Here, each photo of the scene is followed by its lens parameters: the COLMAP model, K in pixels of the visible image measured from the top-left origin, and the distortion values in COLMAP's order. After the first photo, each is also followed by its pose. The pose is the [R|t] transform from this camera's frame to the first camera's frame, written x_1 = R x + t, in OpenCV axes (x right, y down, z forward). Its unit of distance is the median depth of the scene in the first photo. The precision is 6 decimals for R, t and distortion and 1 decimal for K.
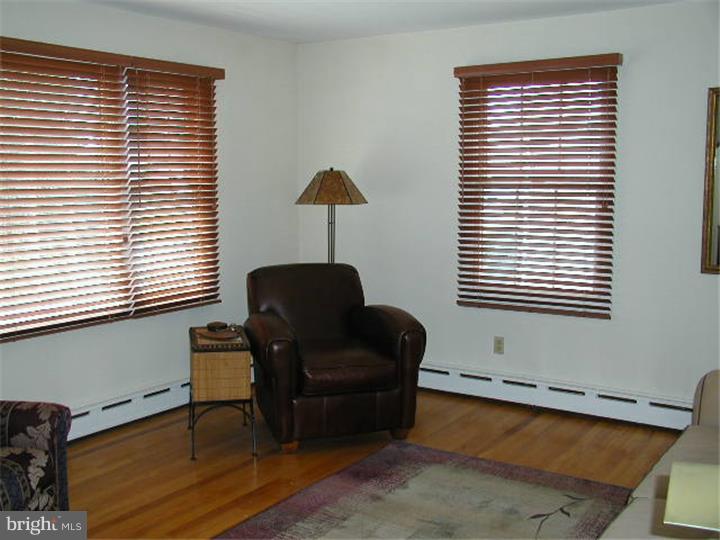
lens RADIAL K [[797.7, 0, 360.0], [0, 797.7, 270.0], [0, 0, 1]] dist [-0.158723, 0.300983]
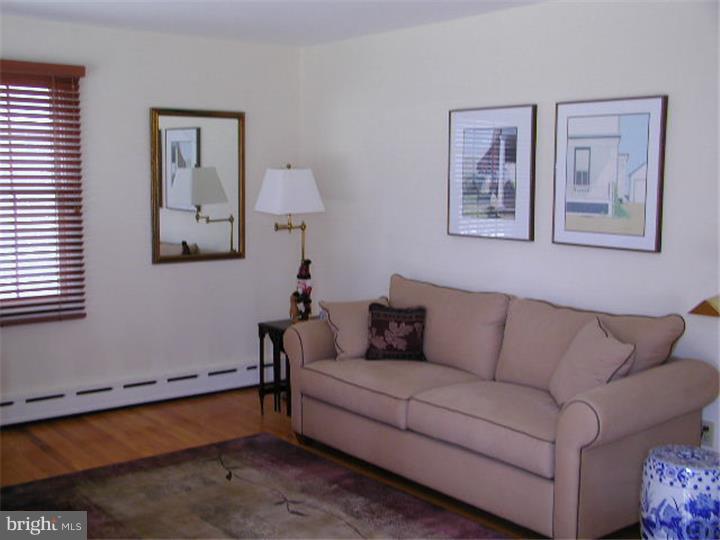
lens RADIAL K [[875.8, 0, 360.0], [0, 875.8, 270.0], [0, 0, 1]] dist [-0.125480, 0.475866]
pose [[0.302752, -0.115887, 0.945998, -0.696958], [0.114491, 0.989814, 0.084614, -0.059532], [-0.946168, 0.082691, 0.312936, 0.299034]]
